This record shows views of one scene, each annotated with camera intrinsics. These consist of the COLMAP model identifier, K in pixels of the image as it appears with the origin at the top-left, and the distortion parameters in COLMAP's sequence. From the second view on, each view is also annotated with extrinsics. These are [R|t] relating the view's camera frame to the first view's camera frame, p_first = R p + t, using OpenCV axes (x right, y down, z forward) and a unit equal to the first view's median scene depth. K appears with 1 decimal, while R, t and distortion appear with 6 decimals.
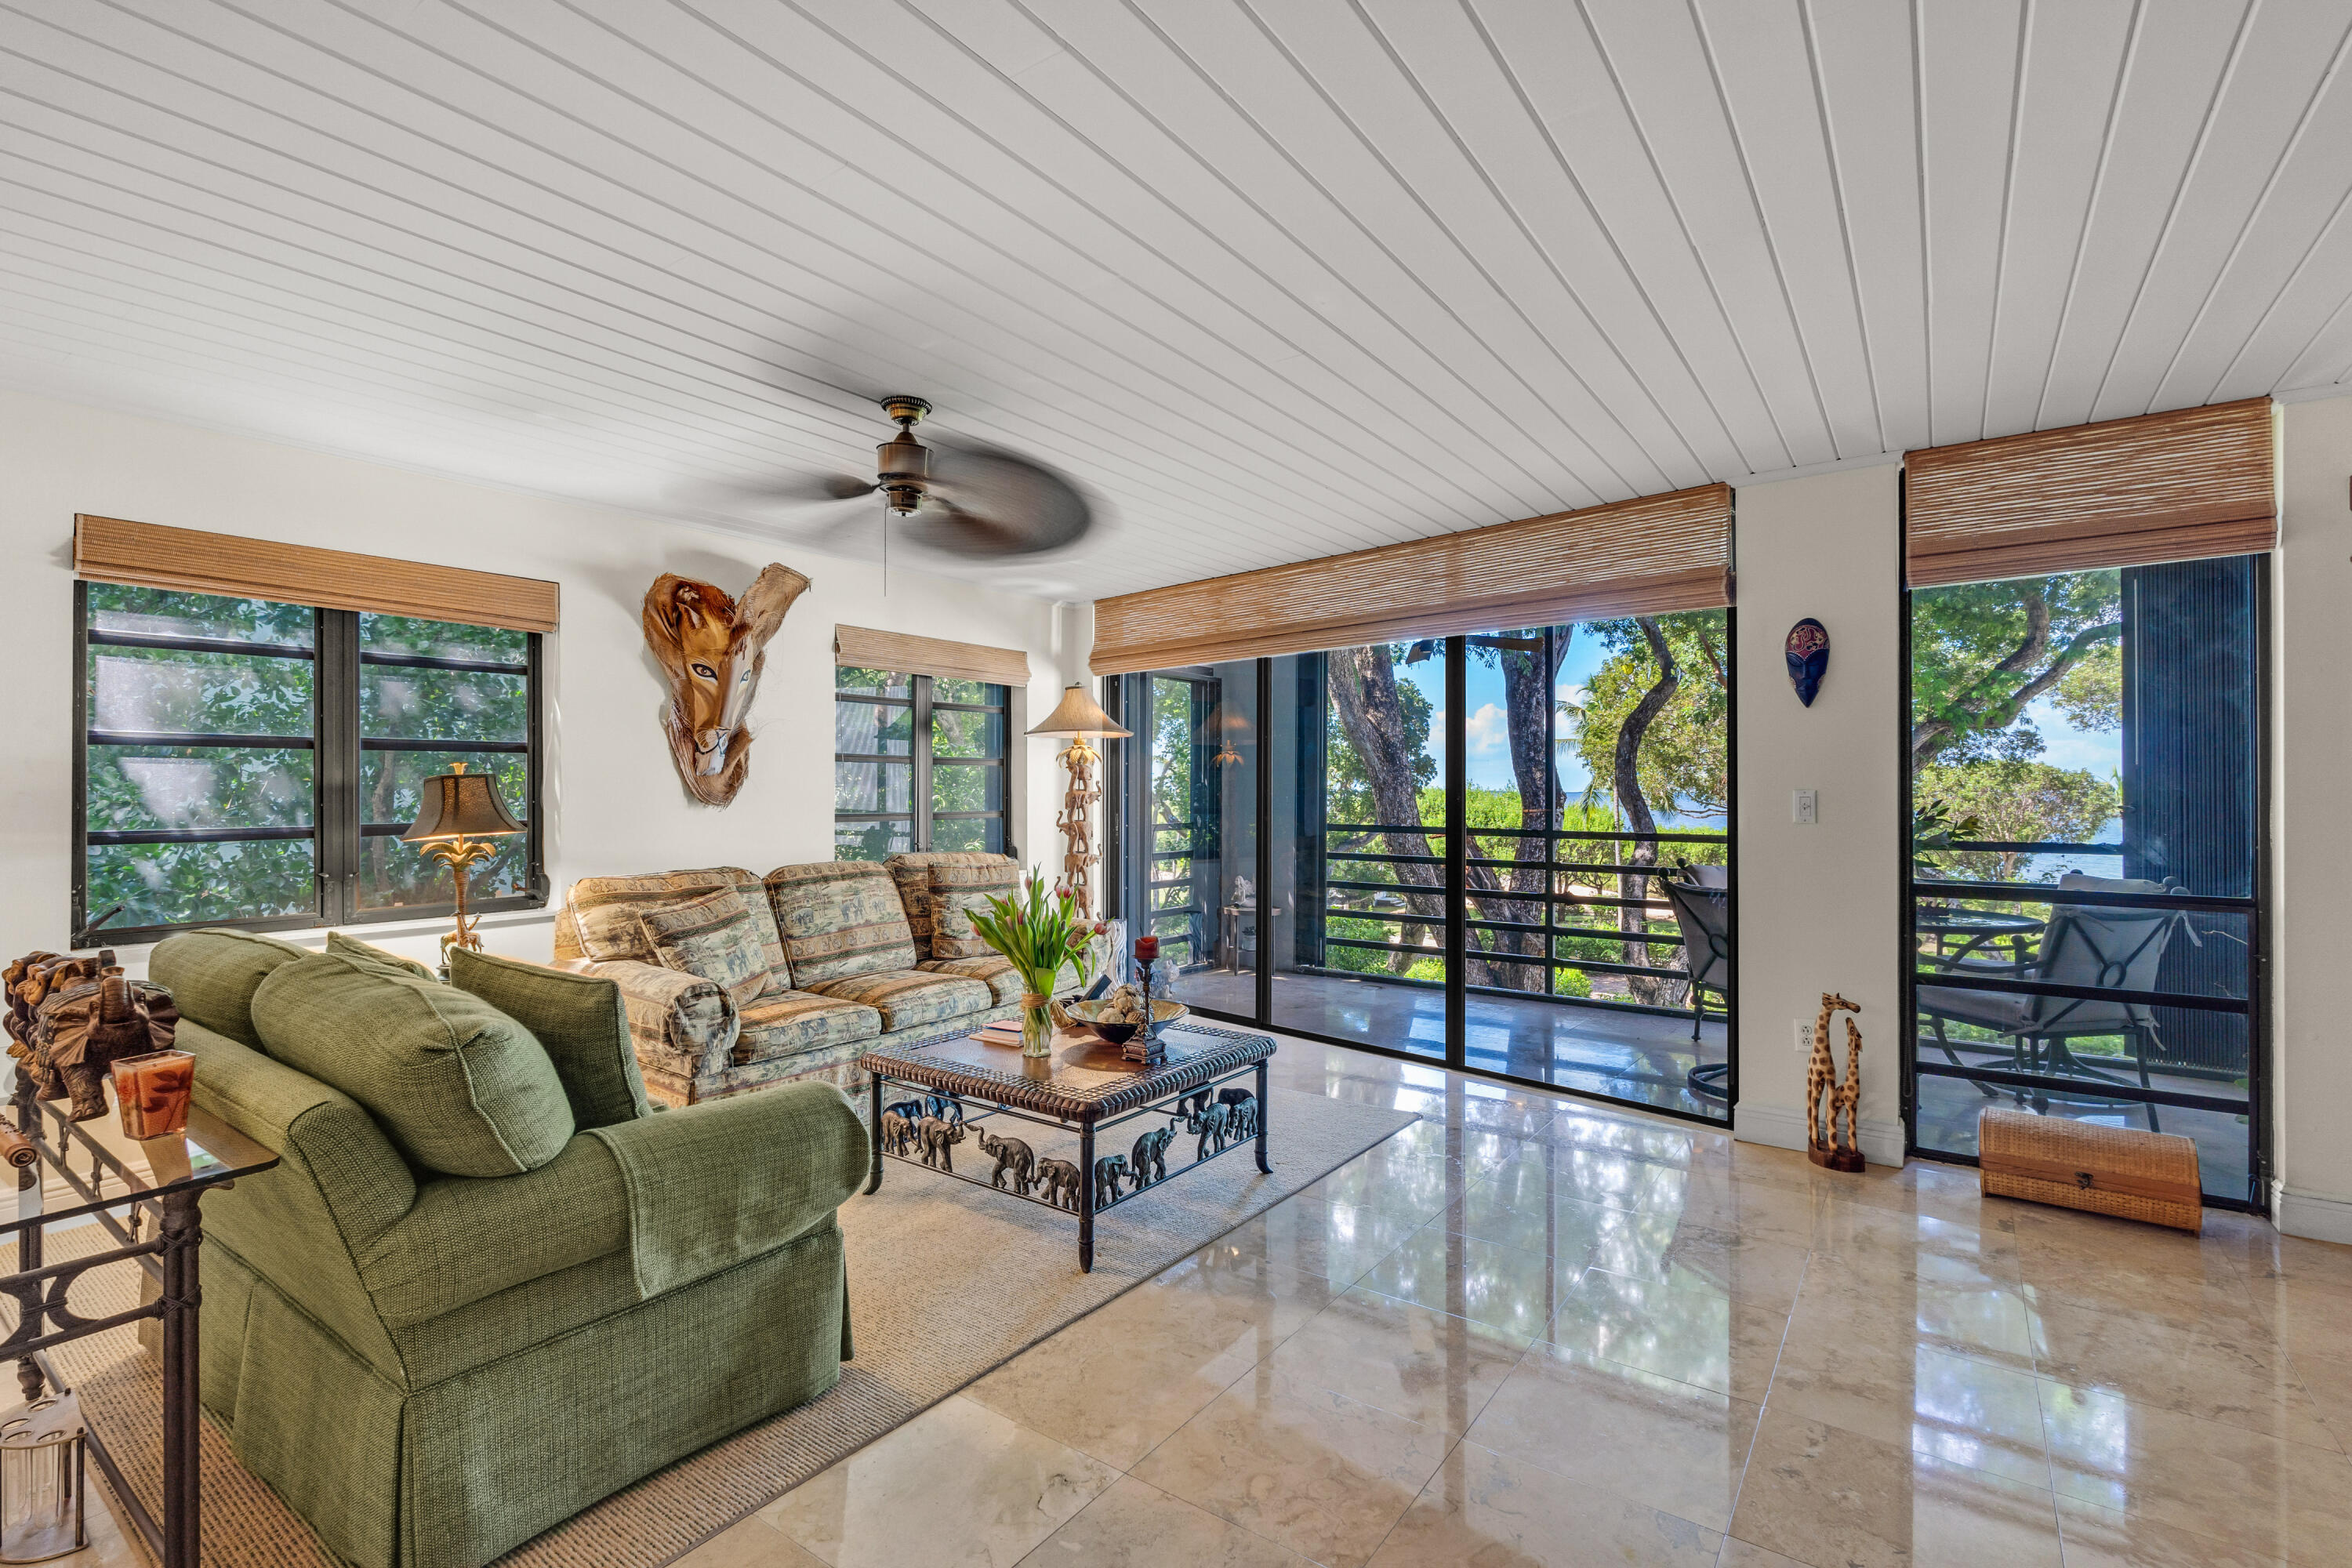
lens RADIAL K [[1080.7, 0, 1186.3], [0, 1080.7, 775.5], [0, 0, 1]] dist [0.001167, 0.000136]
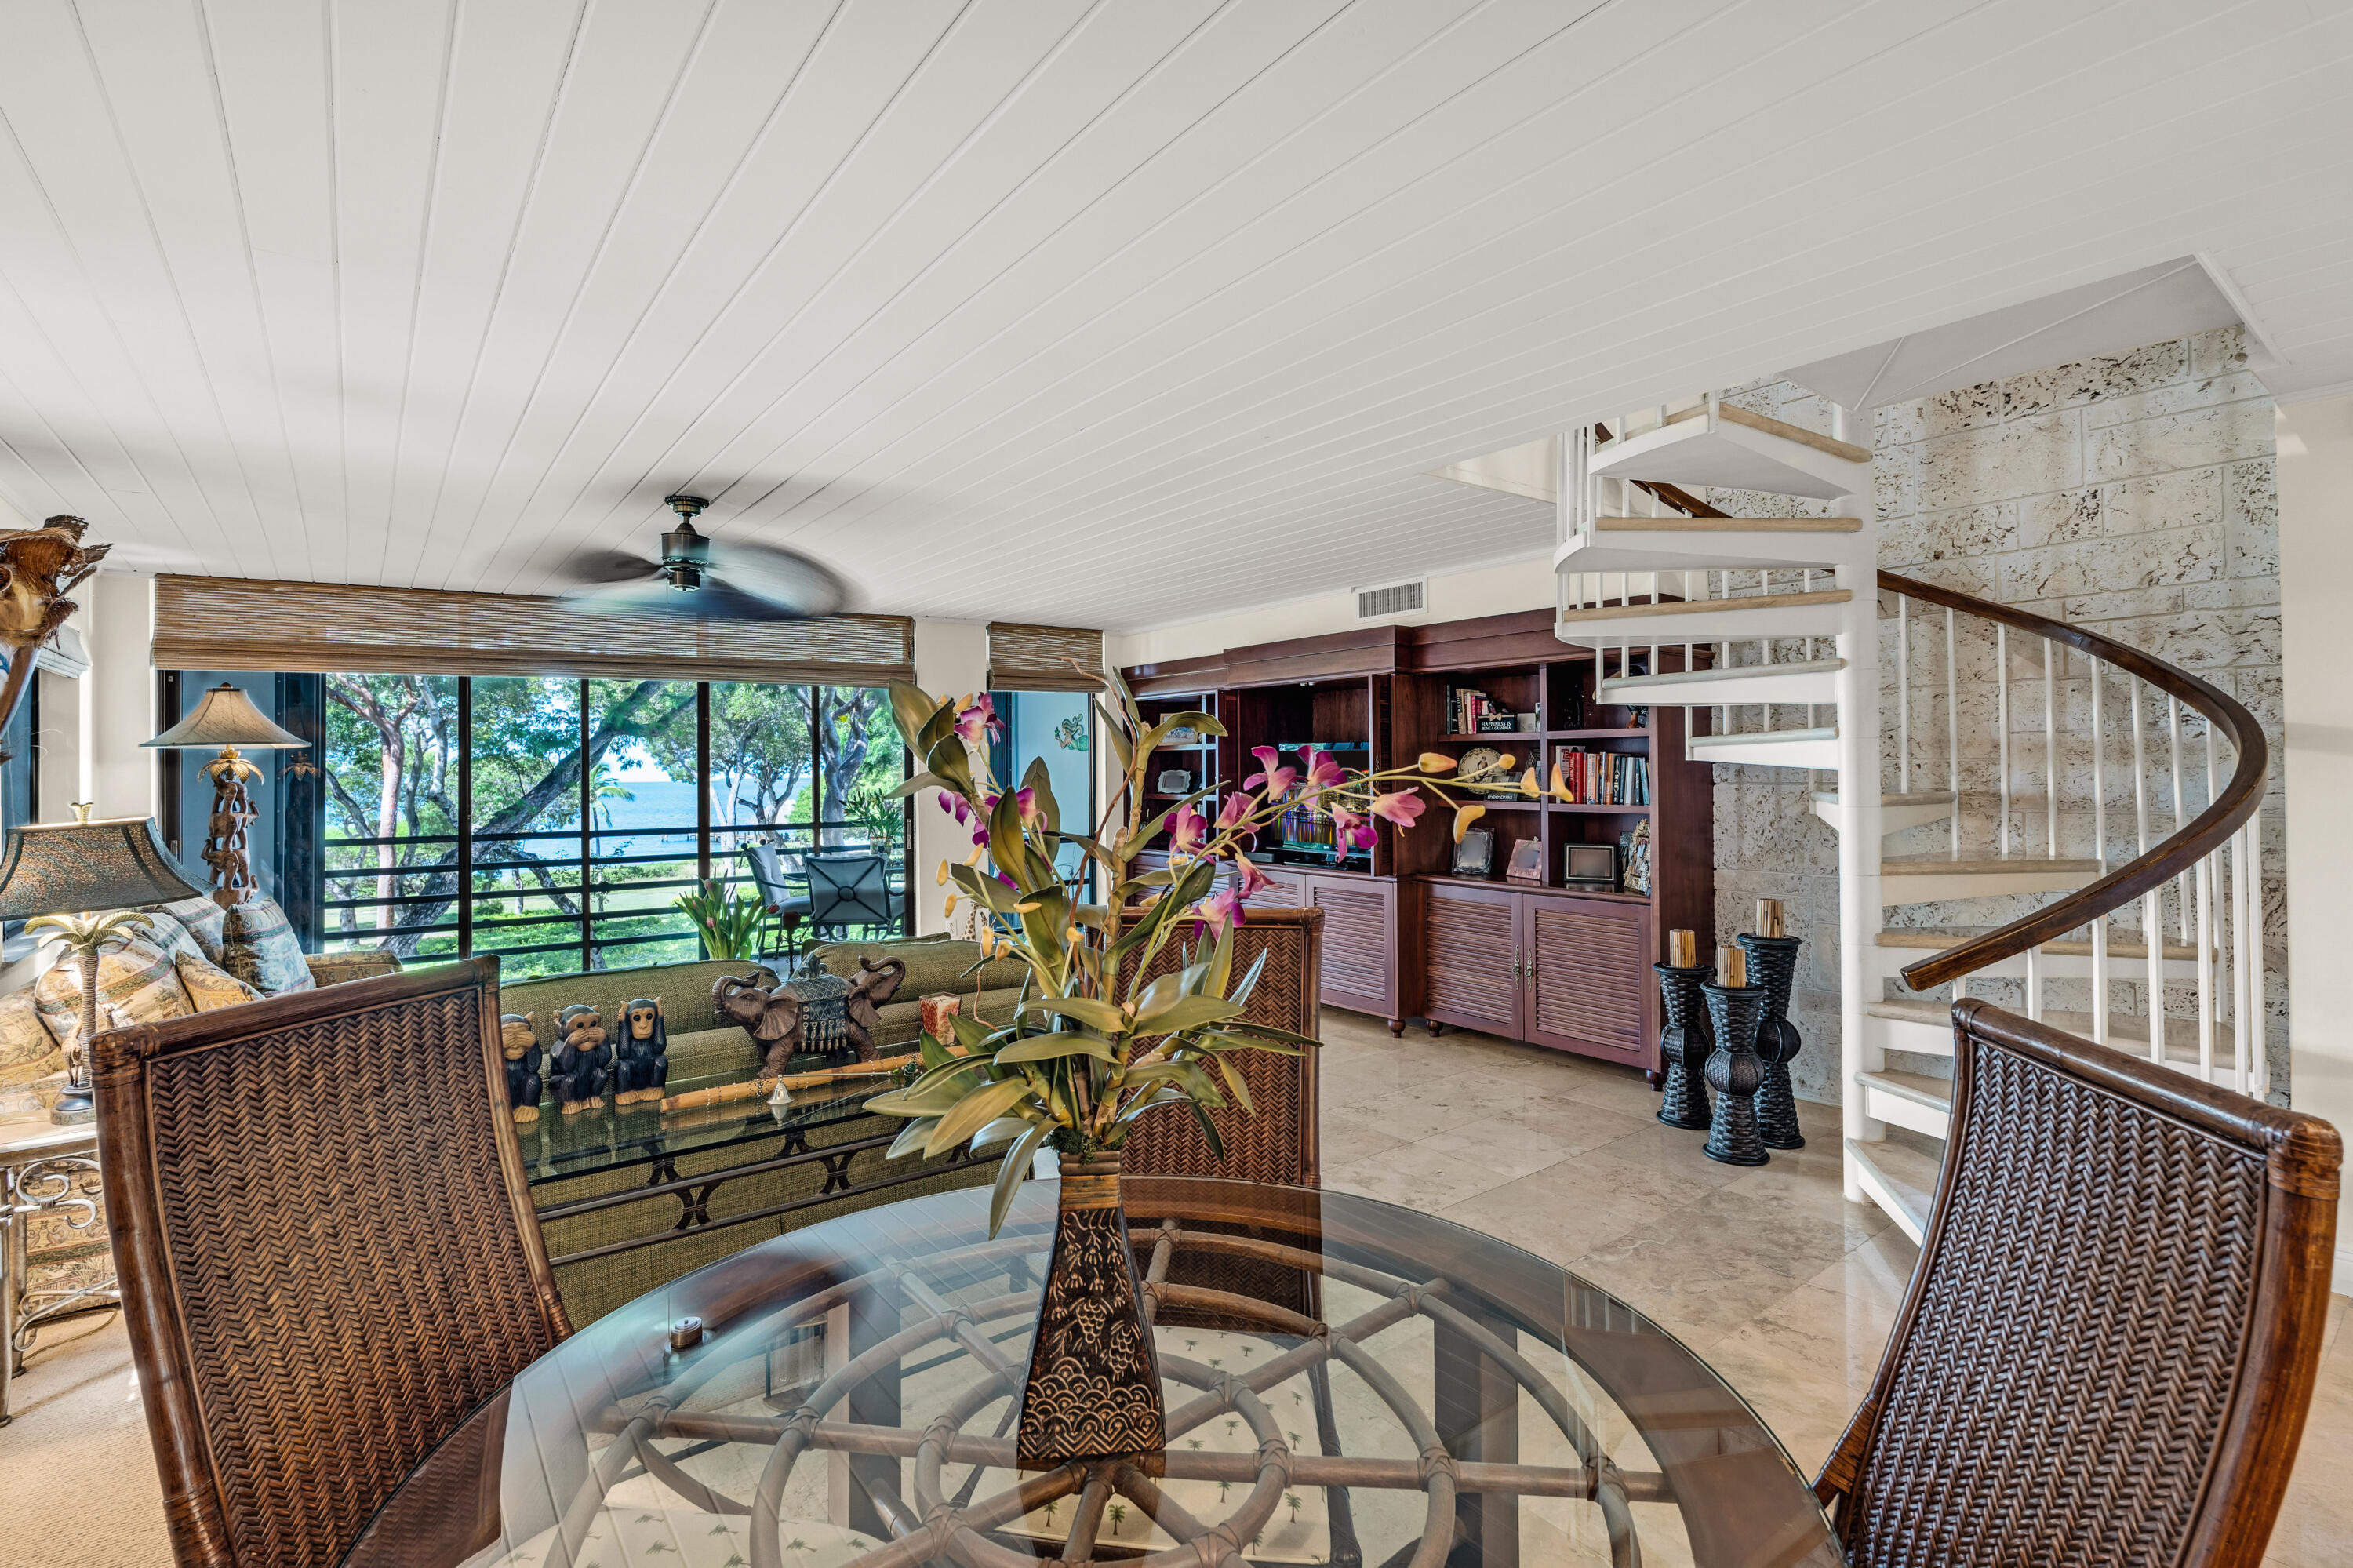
lens RADIAL K [[1081.2, 0, 1184.5], [0, 1081.2, 767.2], [0, 0, 1]] dist [0.001167, 0.000136]
pose [[0.281019, -0.001244, 0.959701, -1.039002], [0.000479, 0.999999, 0.001156, -0.033451], [-0.959702, 0.000135, 0.281019, 0.091885]]
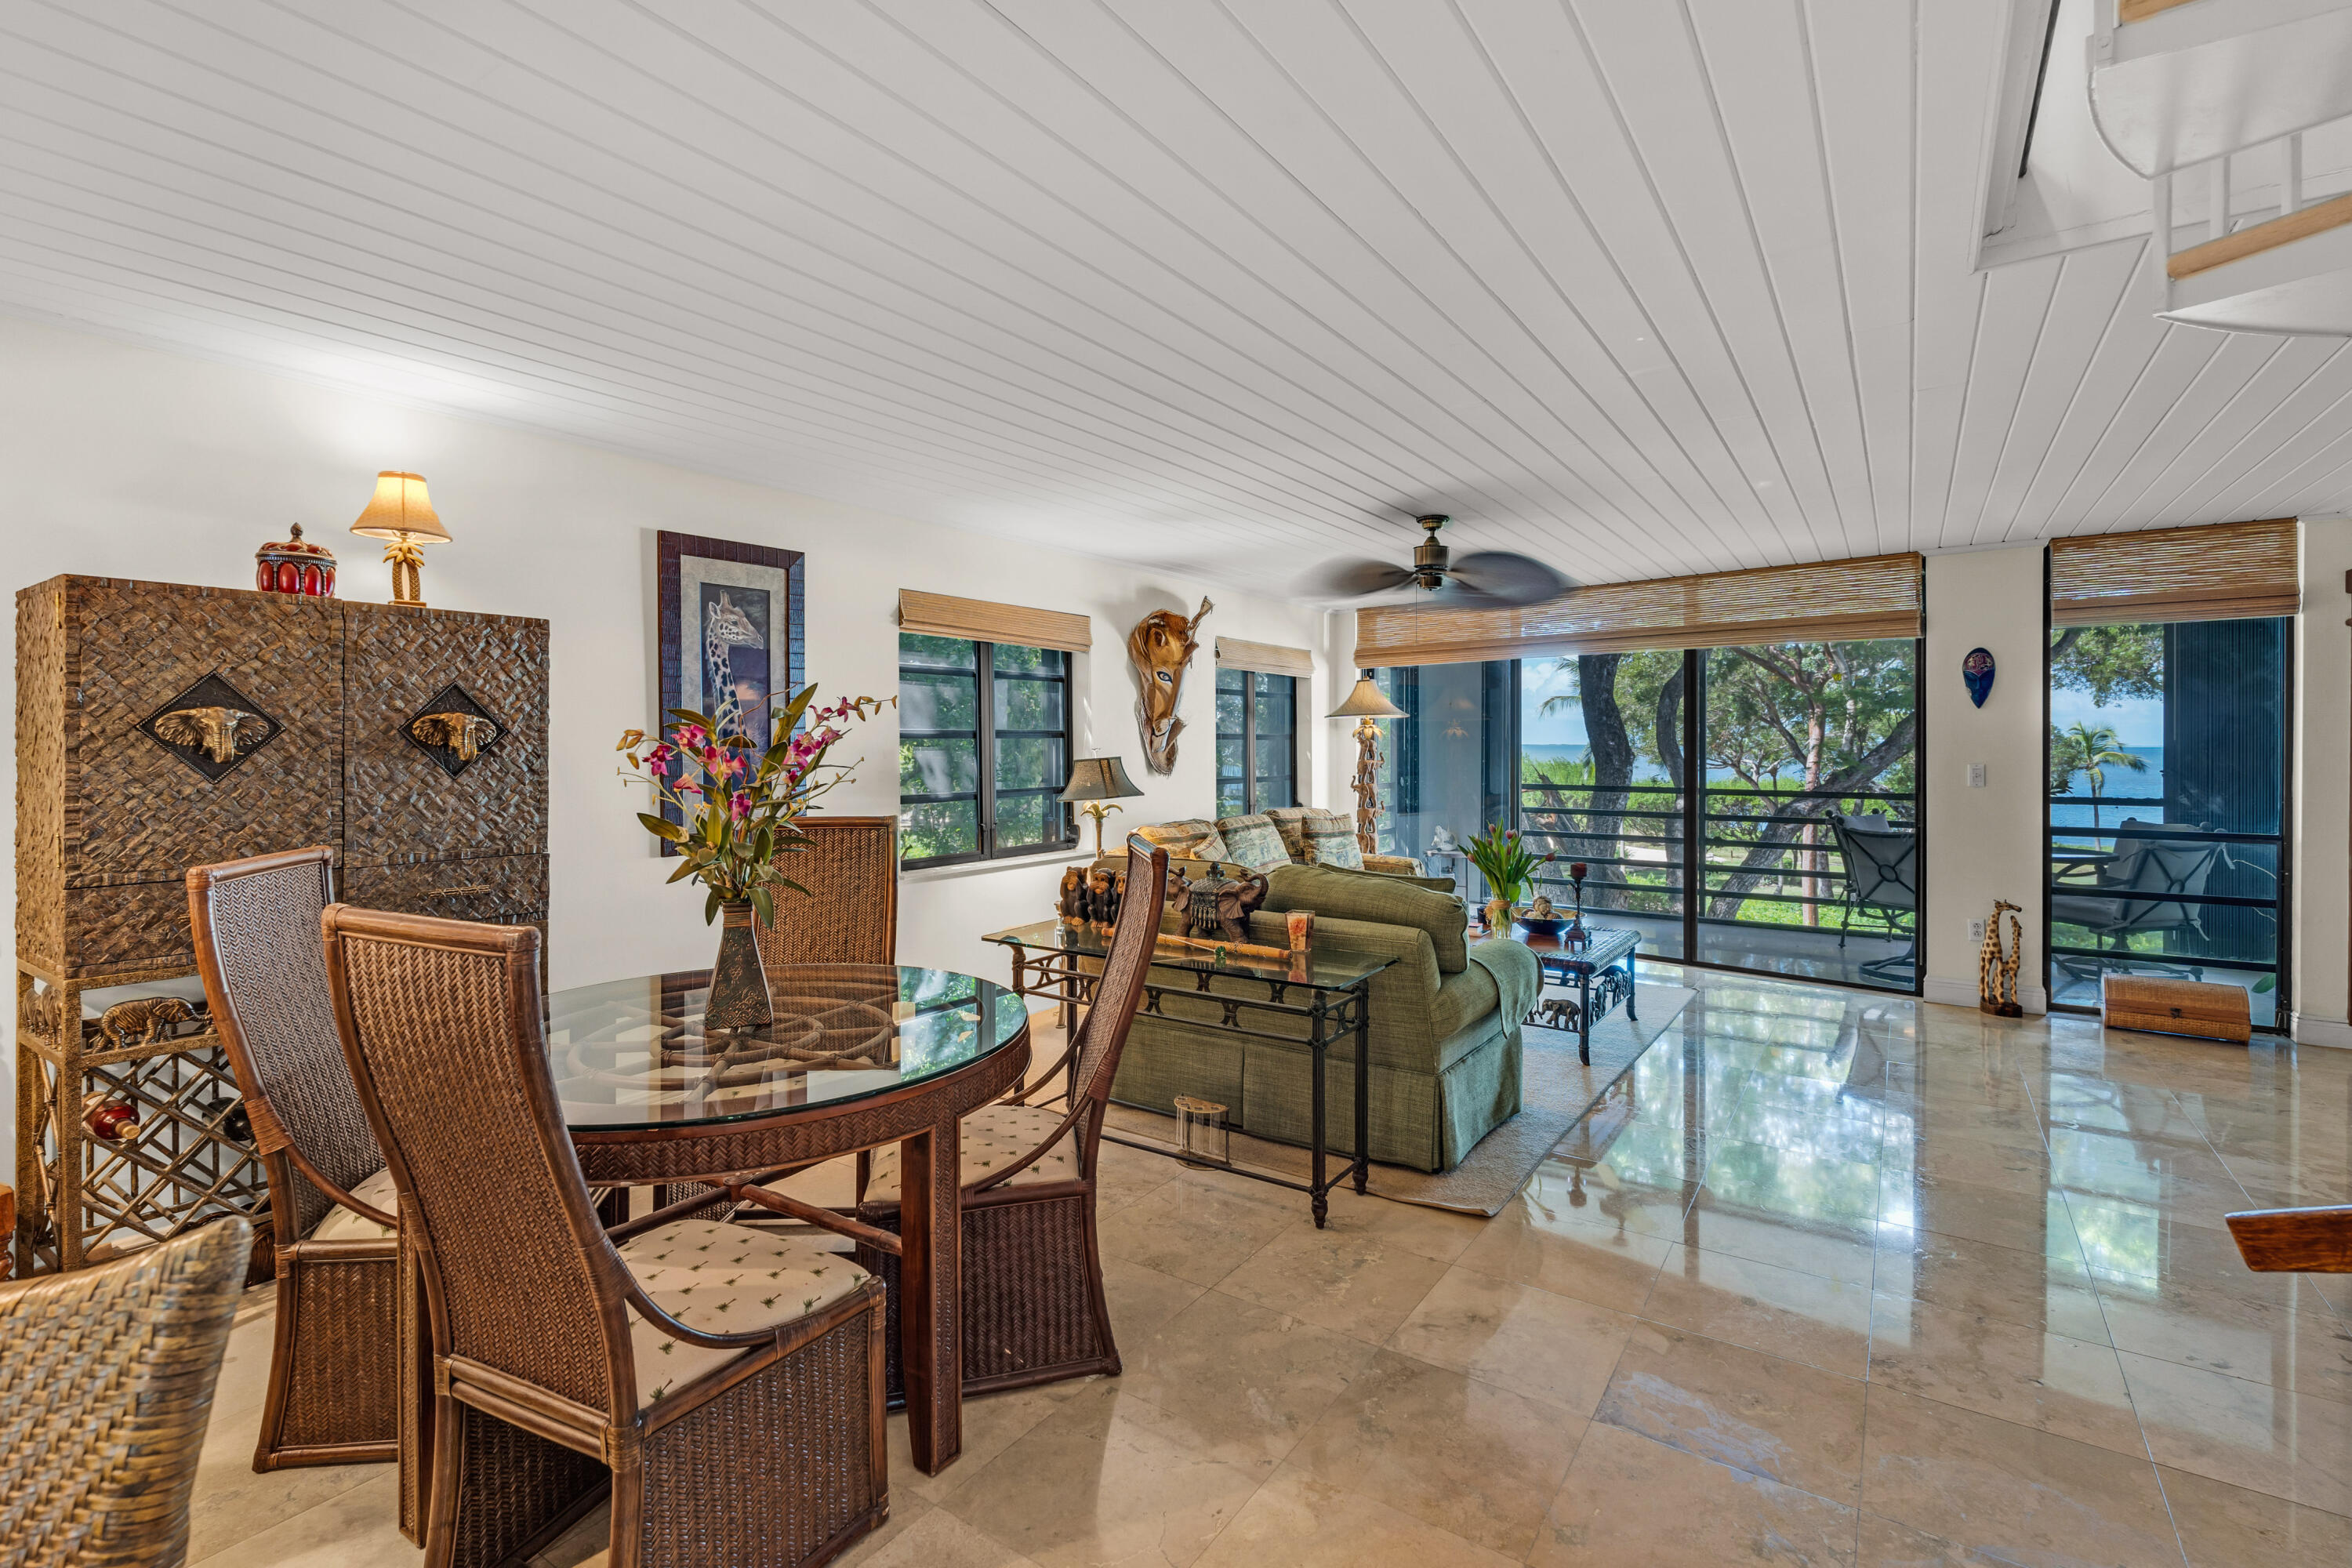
lens RADIAL K [[1080.7, 0, 1179.1], [0, 1080.7, 743.4], [0, 0, 1]] dist [0.001167, 0.000136]
pose [[0.999707, -0.002253, 0.024117, -0.534889], [0.001943, 0.999915, 0.012877, -0.034691], [-0.024144, -0.012826, 0.999626, -0.436297]]
